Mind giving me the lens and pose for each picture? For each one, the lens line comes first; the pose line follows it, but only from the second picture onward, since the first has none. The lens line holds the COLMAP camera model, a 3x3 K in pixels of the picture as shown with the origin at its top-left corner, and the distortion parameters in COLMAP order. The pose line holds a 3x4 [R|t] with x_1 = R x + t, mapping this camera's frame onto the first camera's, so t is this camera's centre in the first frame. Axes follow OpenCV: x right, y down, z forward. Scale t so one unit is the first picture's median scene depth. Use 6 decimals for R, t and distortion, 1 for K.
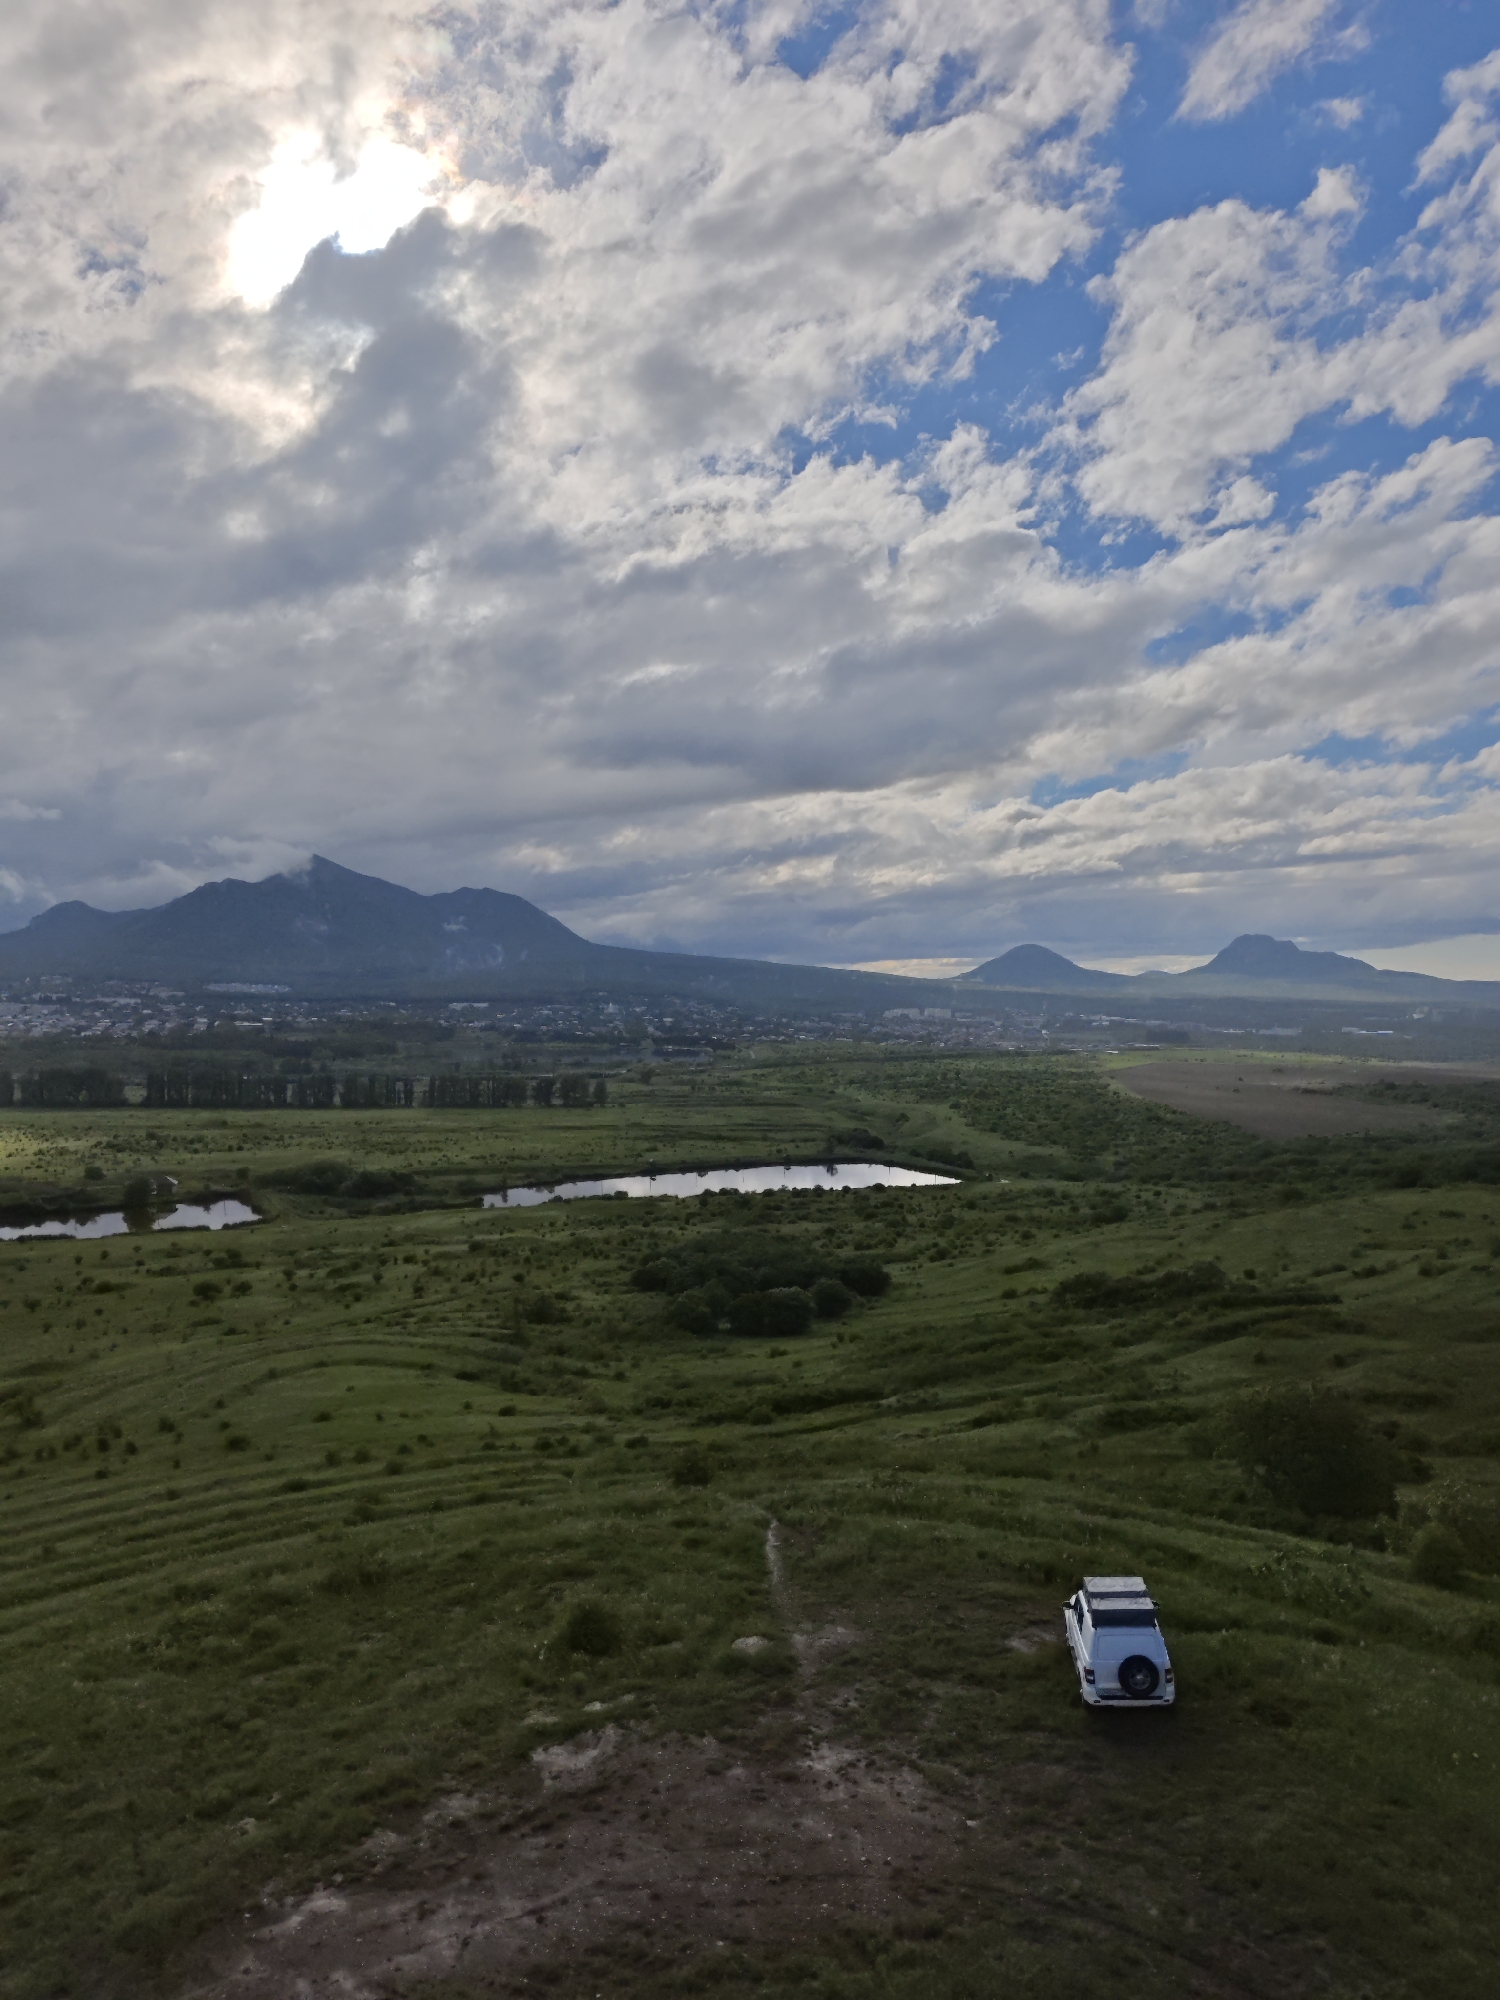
lens RADIAL K [[1458.9, 0, 750.0], [0, 1458.9, 1000.0], [0, 0, 1]] dist [0.037163, -0.038593]
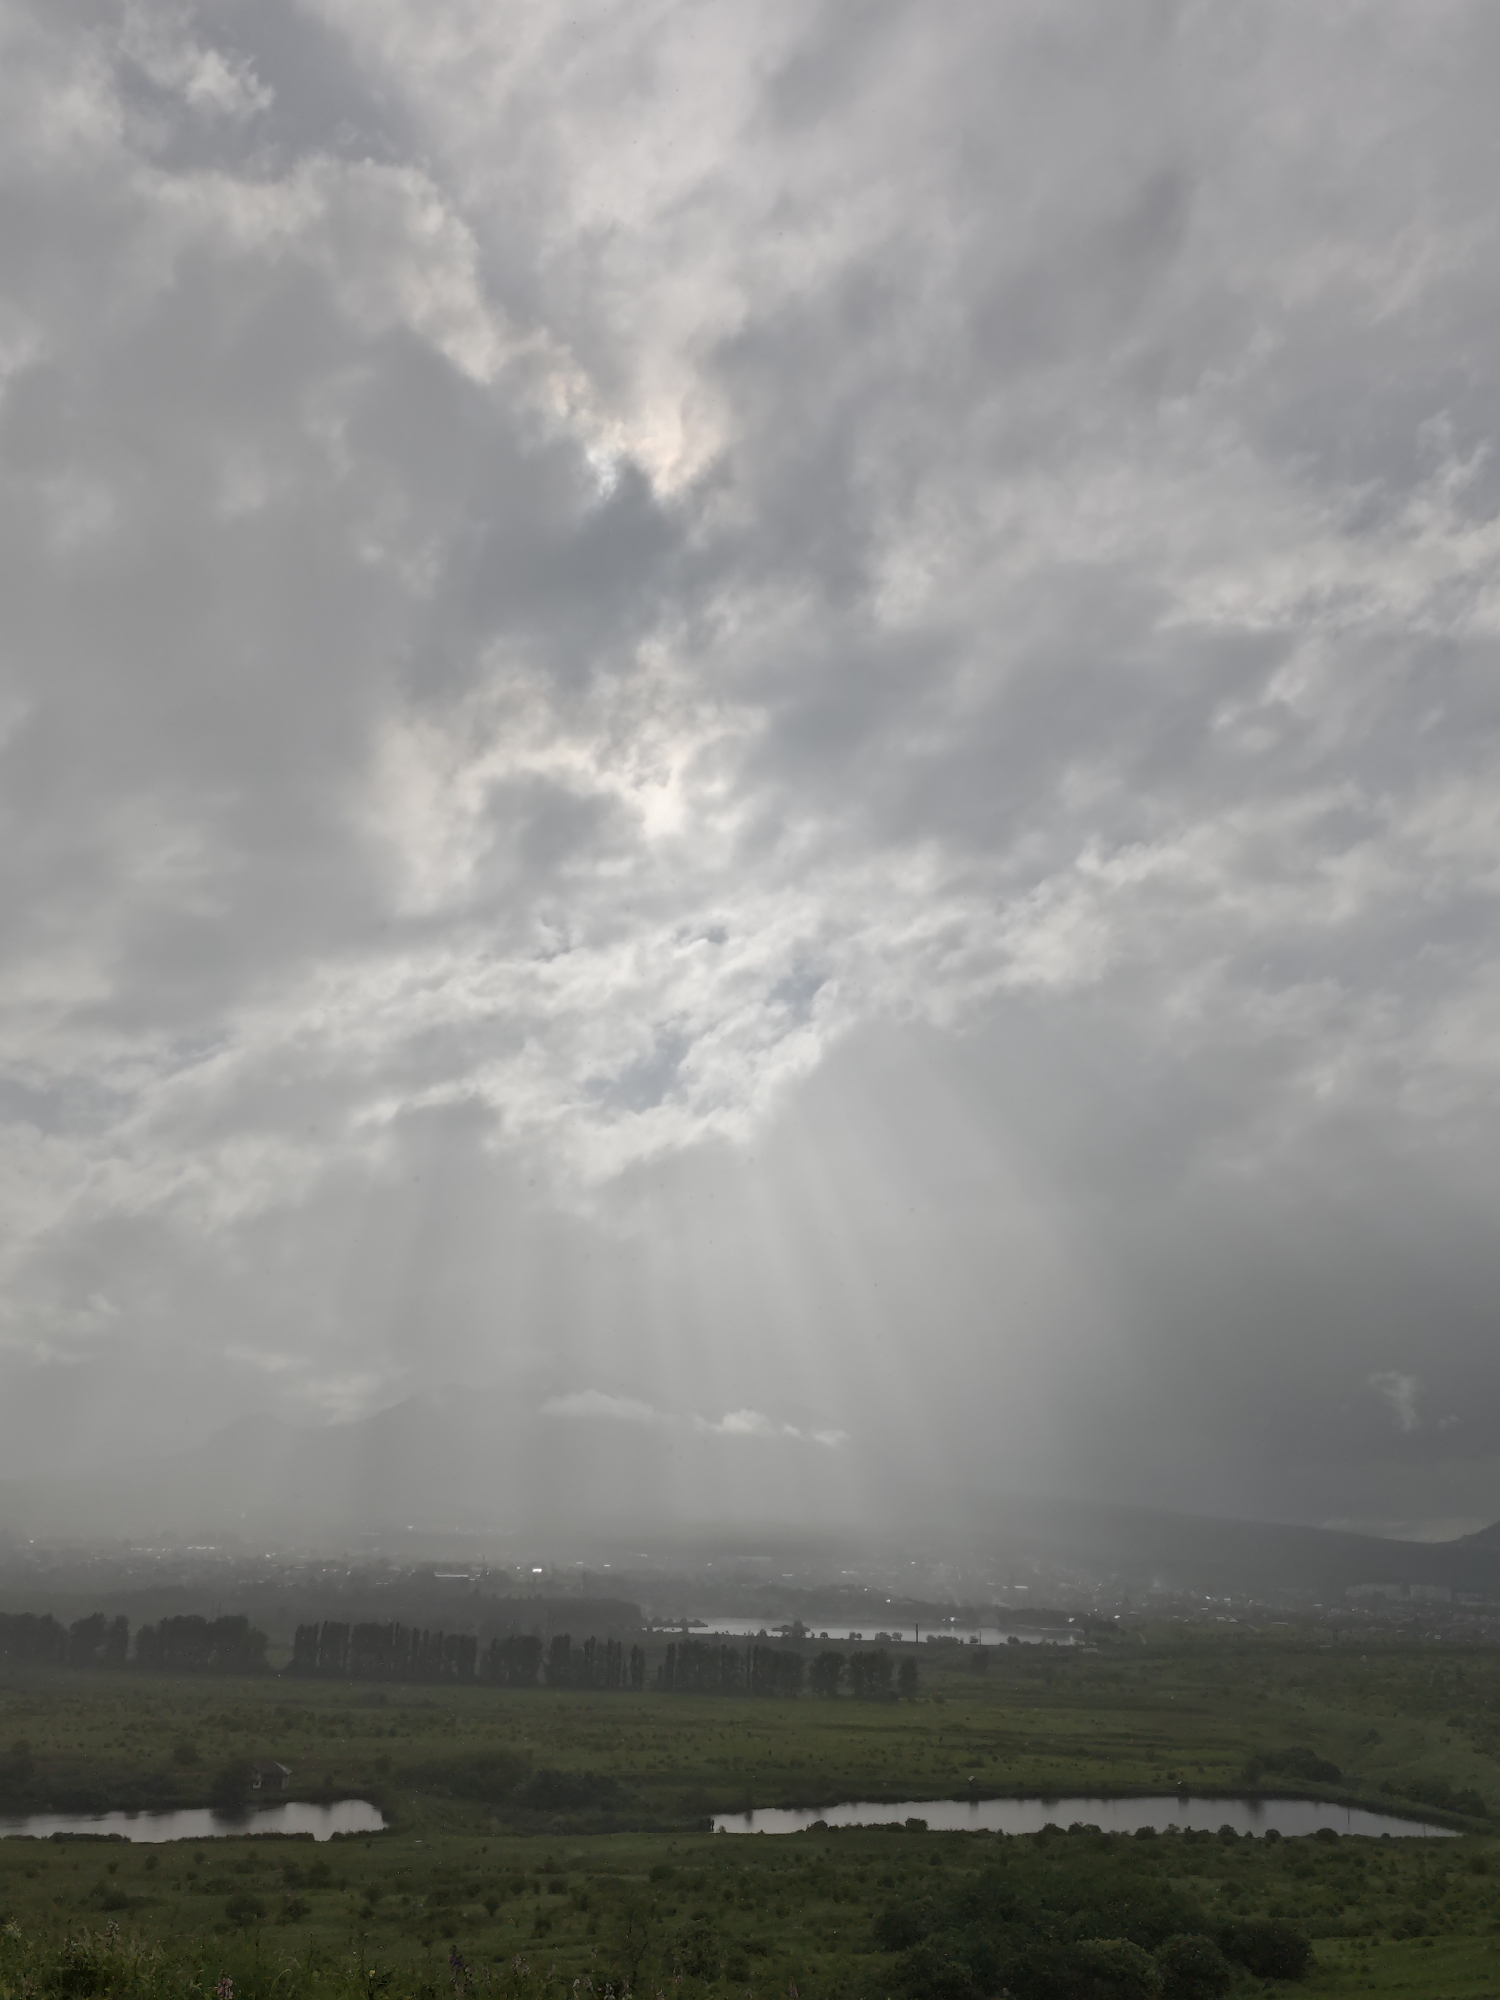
lens RADIAL K [[1934.5, 0, 745.6], [0, 1934.5, 1002.7], [0, 0, 1]] dist [0.038262, -0.059167]
pose [[0.979683, -0.031611, -0.198043, 0.030968], [-0.025721, 0.959540, -0.280394, 0.038892], [0.198894, 0.279791, 0.939233, 0.092972]]
